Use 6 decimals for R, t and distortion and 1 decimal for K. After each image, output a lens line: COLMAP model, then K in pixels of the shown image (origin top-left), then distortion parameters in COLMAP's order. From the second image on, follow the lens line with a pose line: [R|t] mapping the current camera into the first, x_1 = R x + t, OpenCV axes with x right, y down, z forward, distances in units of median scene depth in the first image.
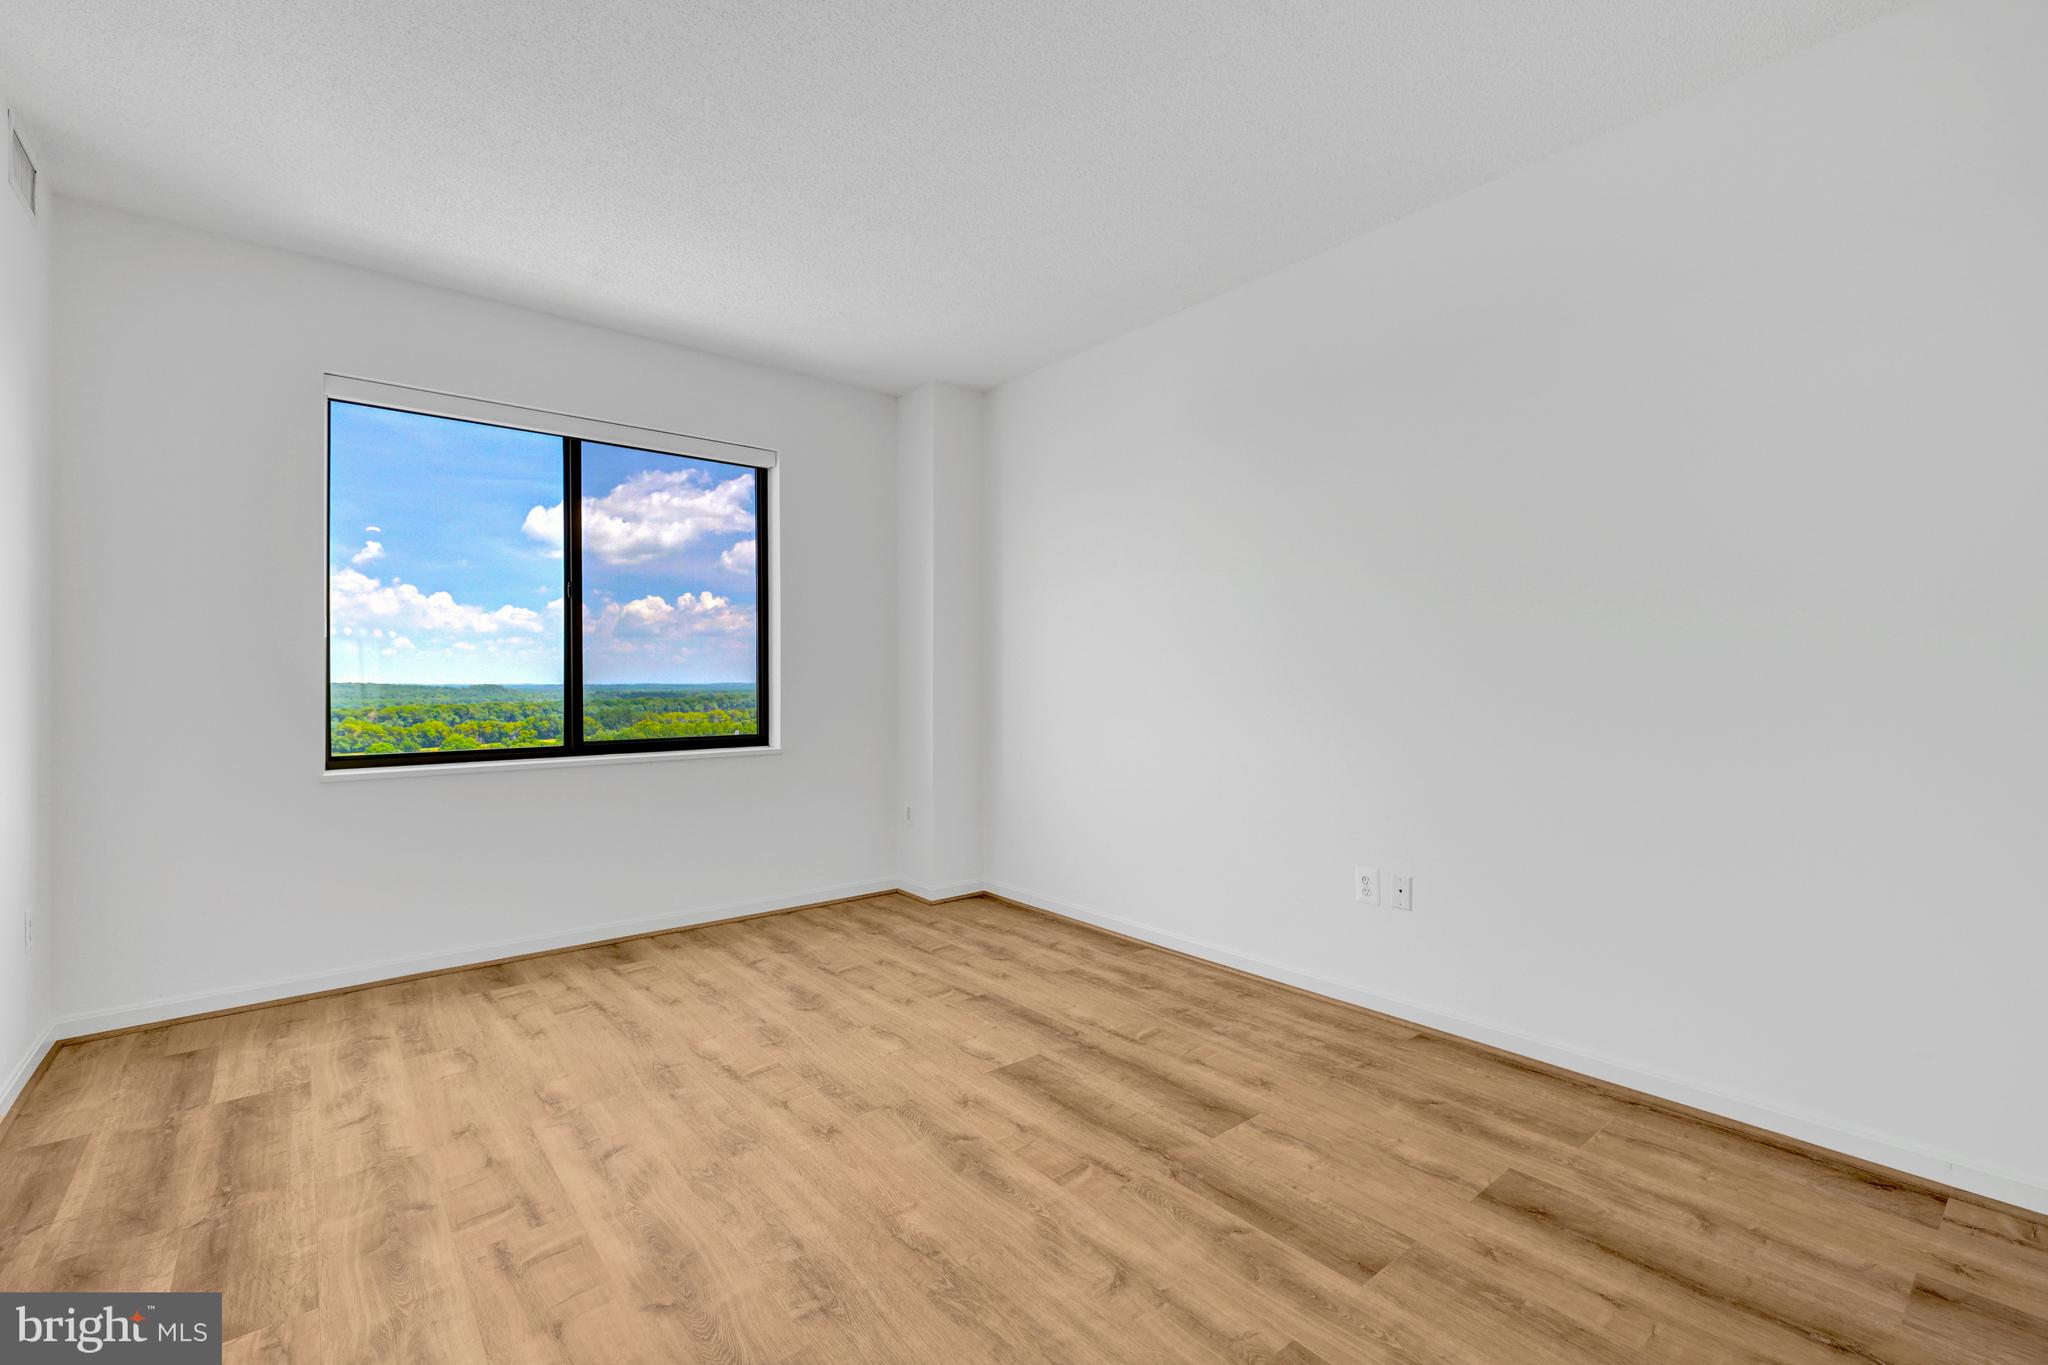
lens RADIAL K [[874.2, 0, 1026.2], [0, 874.2, 676.5], [0, 0, 1]] dist [0.000096, -0.000354]
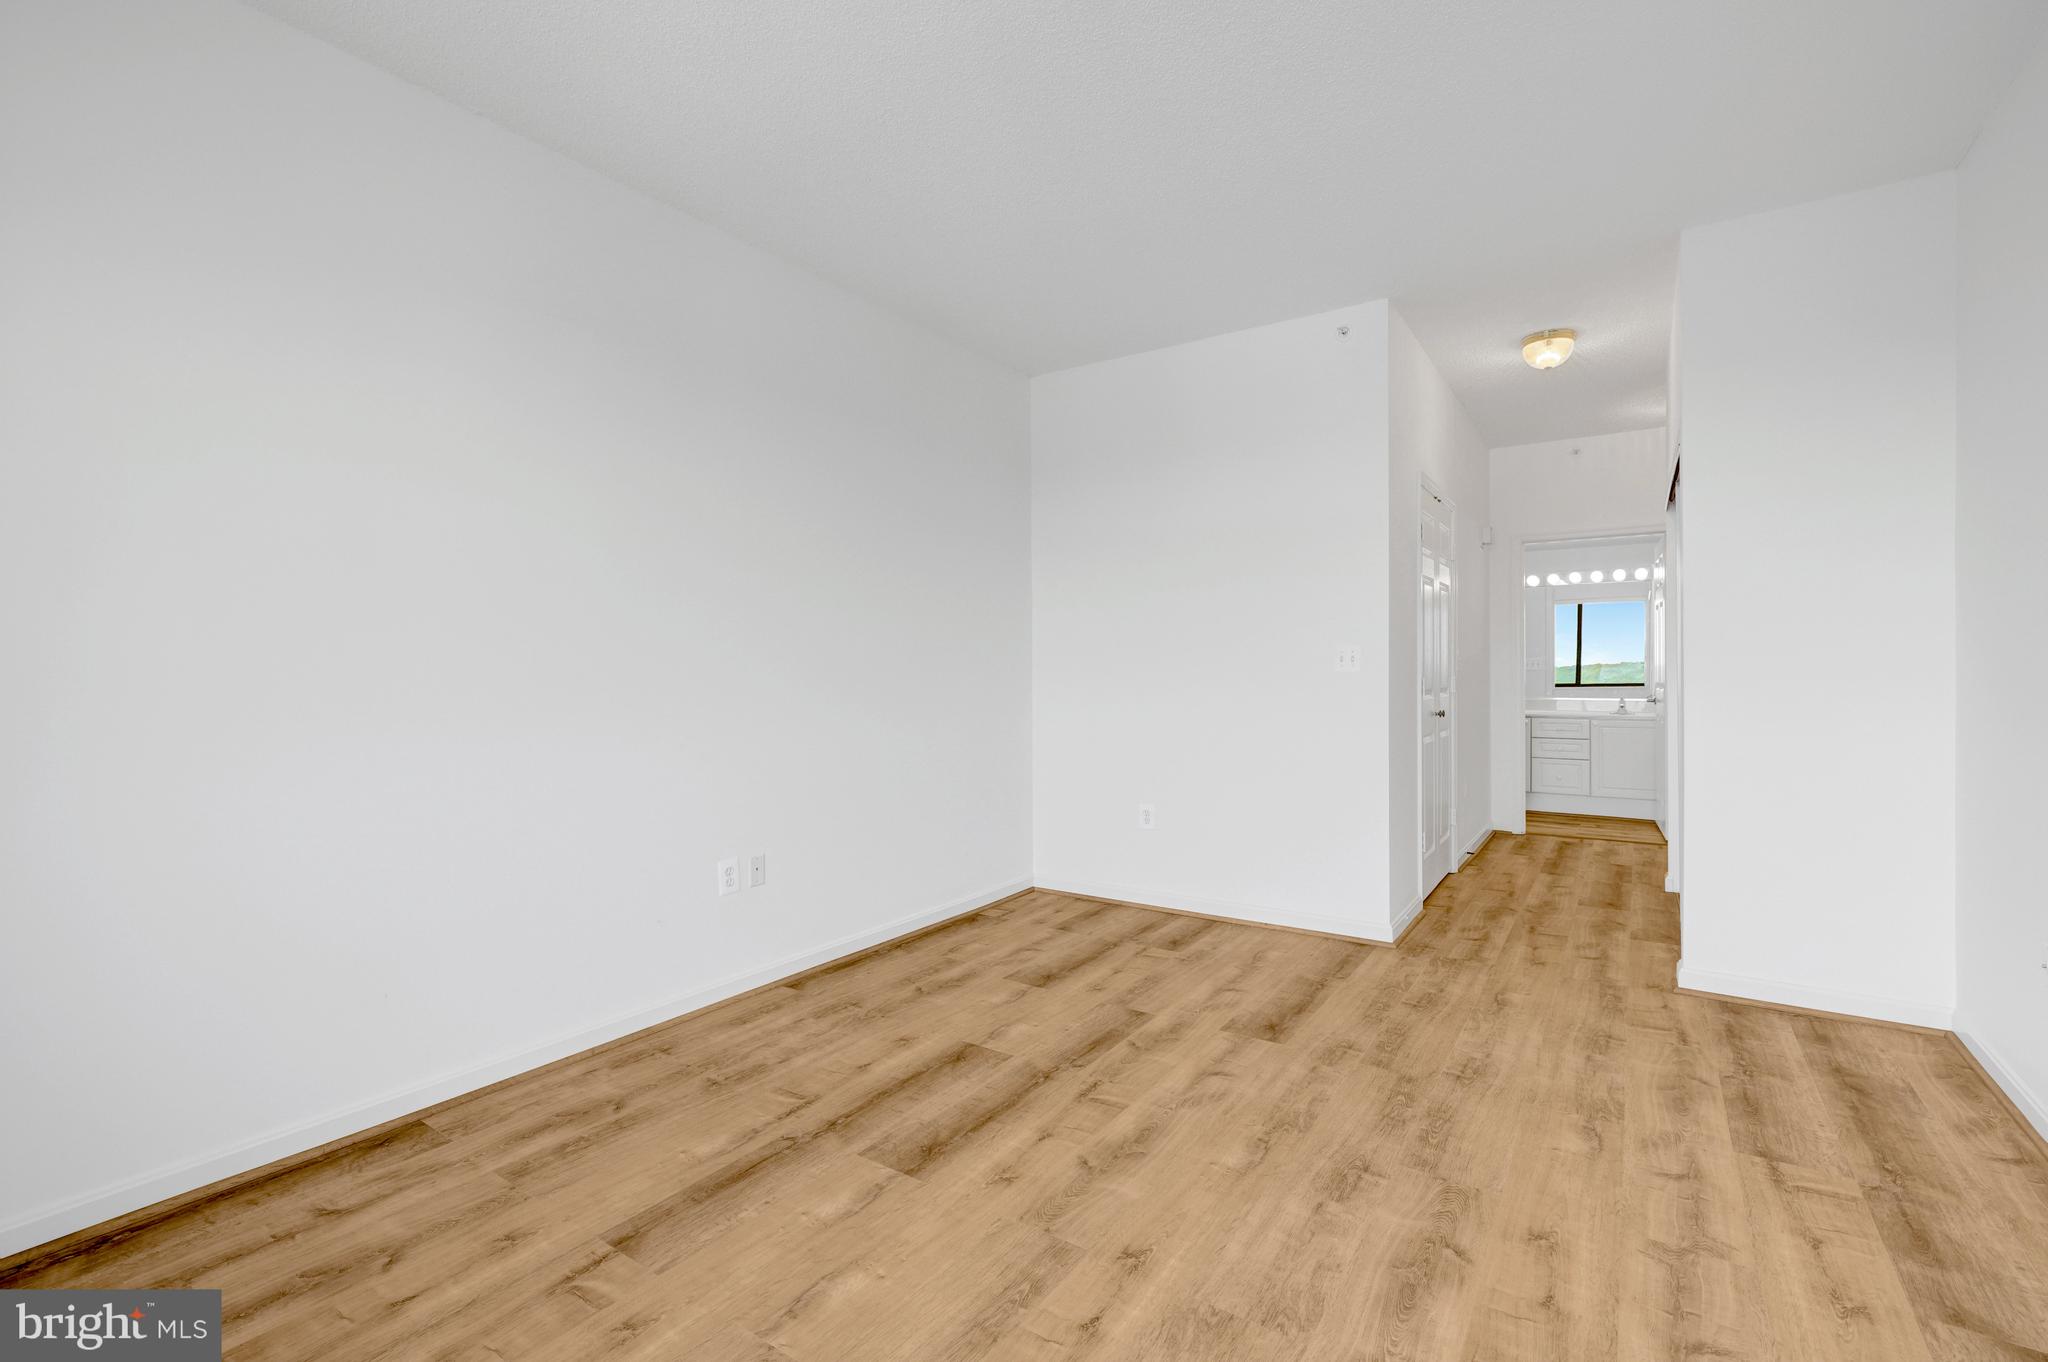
lens RADIAL K [[922.0, 0, 1019.9], [0, 922.0, 668.7], [0, 0, 1]] dist [-0.001812, -0.000103]
pose [[-0.279256, 0.005788, 0.960199, -0.929617], [-0.001163, 0.999979, -0.006366, 0.010341], [-0.960216, -0.002894, -0.279243, 1.257231]]
